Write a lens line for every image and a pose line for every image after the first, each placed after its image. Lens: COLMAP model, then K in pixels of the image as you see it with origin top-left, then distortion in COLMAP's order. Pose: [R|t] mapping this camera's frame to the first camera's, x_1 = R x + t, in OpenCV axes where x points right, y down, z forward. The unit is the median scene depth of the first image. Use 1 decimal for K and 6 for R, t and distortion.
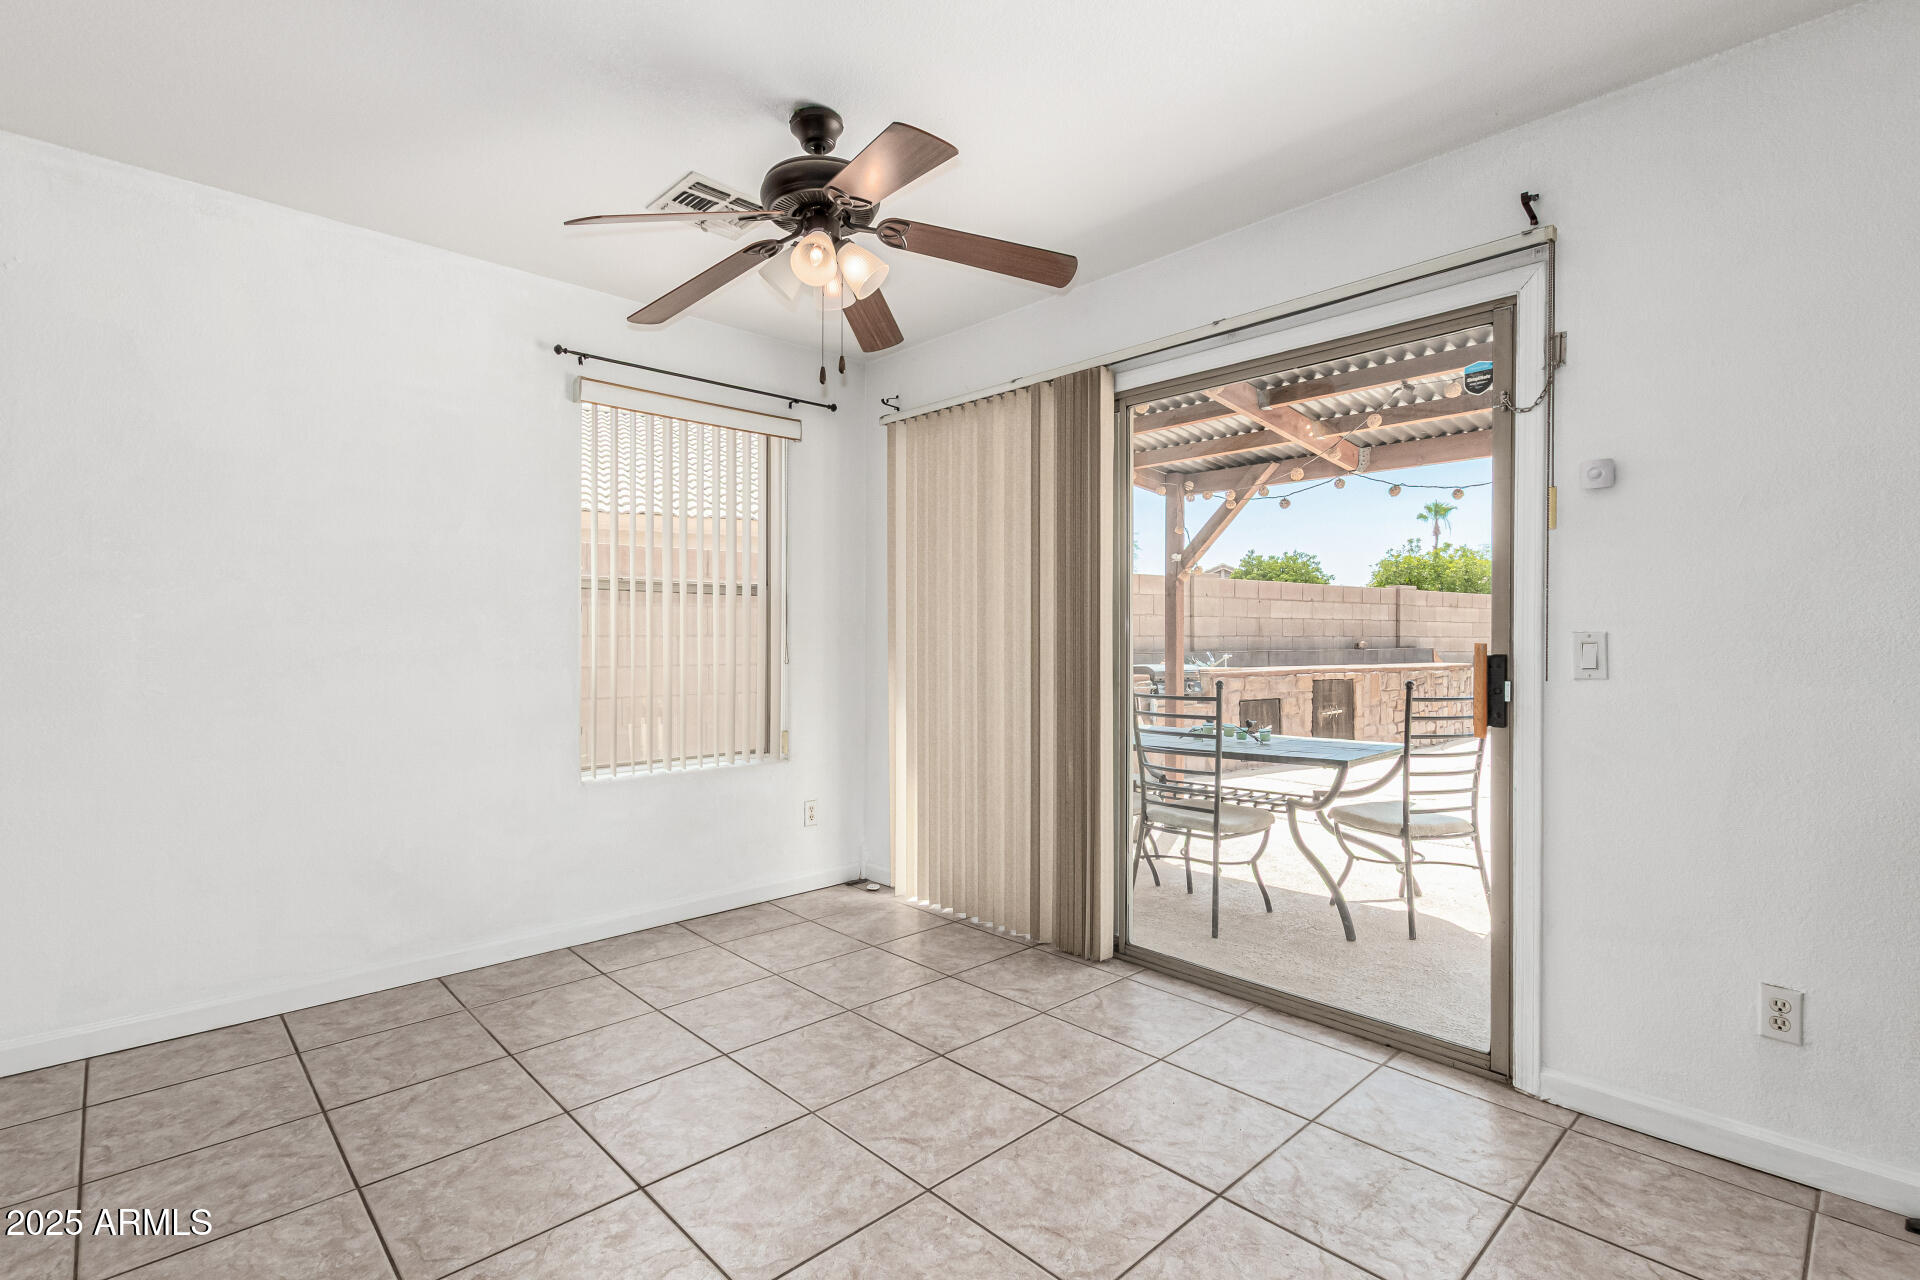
lens RADIAL K [[880.2, 0, 947.4], [0, 880.2, 635.9], [0, 0, 1]] dist [-0.001687, 0.000910]
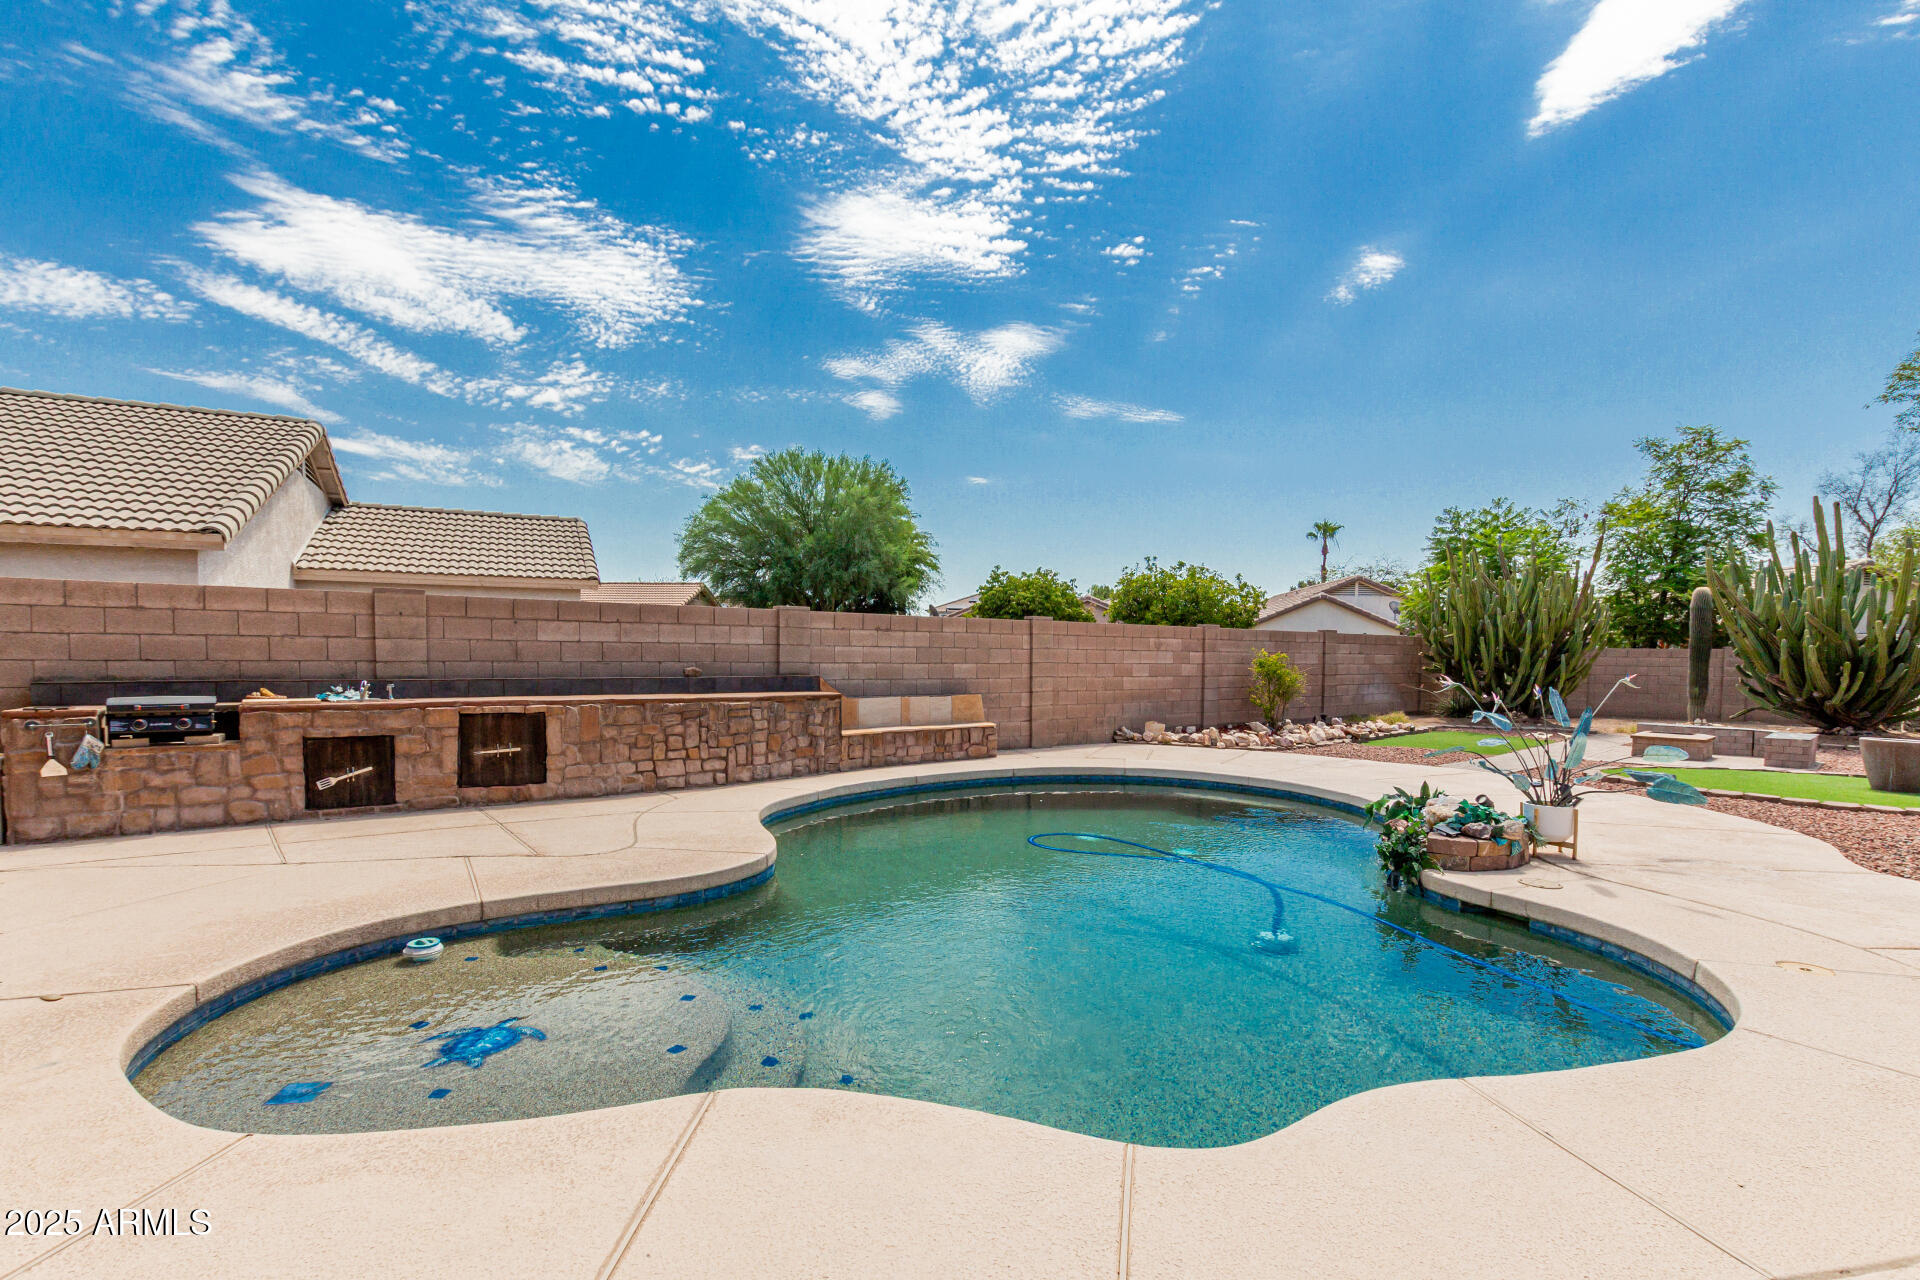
lens RADIAL K [[880.2, 0, 949.1], [0, 880.2, 648.9], [0, 0, 1]] dist [-0.001687, 0.000910]
pose [[0.999859, 0.009814, 0.013623, 0.835489], [-0.009788, 0.999950, -0.001995, -0.015783], [-0.013642, 0.001861, 0.999905, 0.119220]]
